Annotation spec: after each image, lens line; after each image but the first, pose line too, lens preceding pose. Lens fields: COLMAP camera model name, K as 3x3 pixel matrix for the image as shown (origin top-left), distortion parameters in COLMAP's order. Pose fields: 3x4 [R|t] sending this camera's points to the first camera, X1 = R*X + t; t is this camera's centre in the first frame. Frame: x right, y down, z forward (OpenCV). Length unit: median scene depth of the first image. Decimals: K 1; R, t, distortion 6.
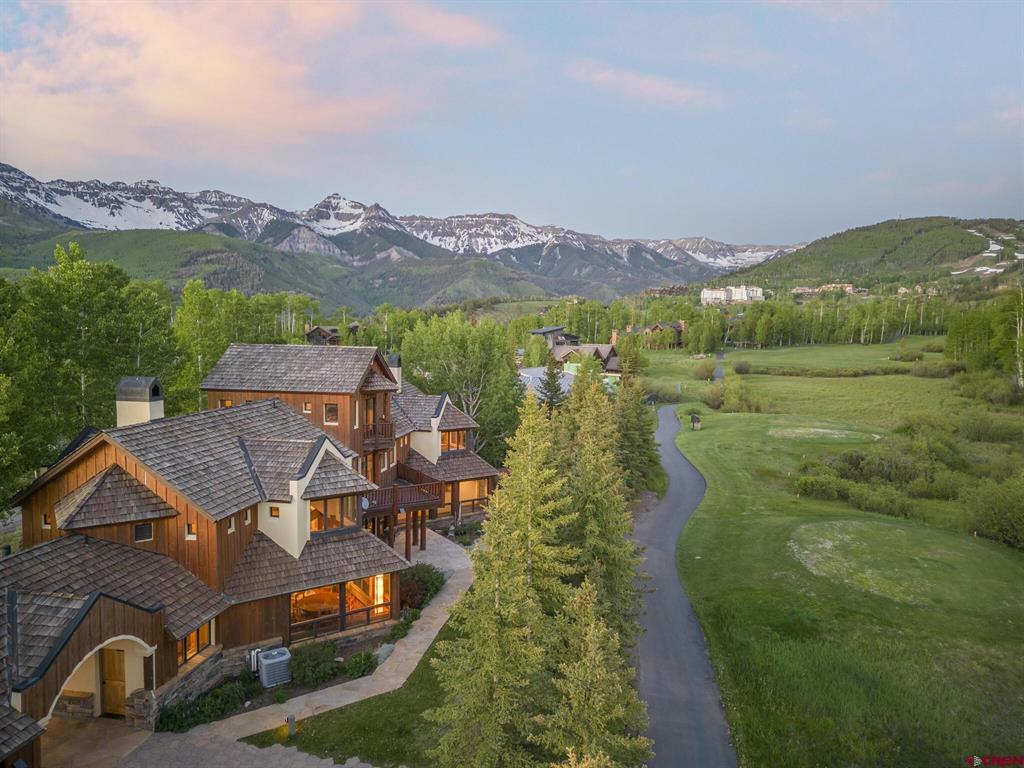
lens RADIAL K [[727.0, 0, 514.7], [0, 727.0, 372.6], [0, 0, 1]] dist [0.065173, -0.052414]
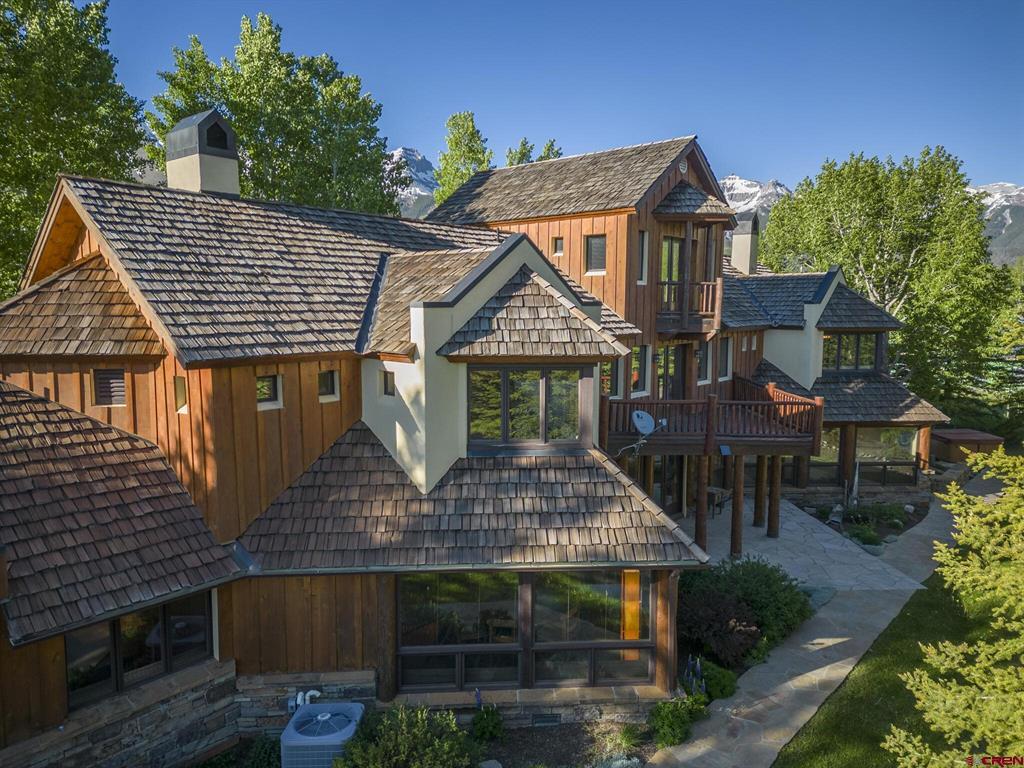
lens RADIAL K [[727.0, 0, 514.7], [0, 727.0, 372.6], [0, 0, 1]] dist [0.065173, -0.052414]
pose [[0.868042, 0.043078, -0.494618, -0.049026], [-0.034251, 0.999051, 0.026903, 0.180109], [0.495307, -0.006412, 0.868694, 0.698913]]
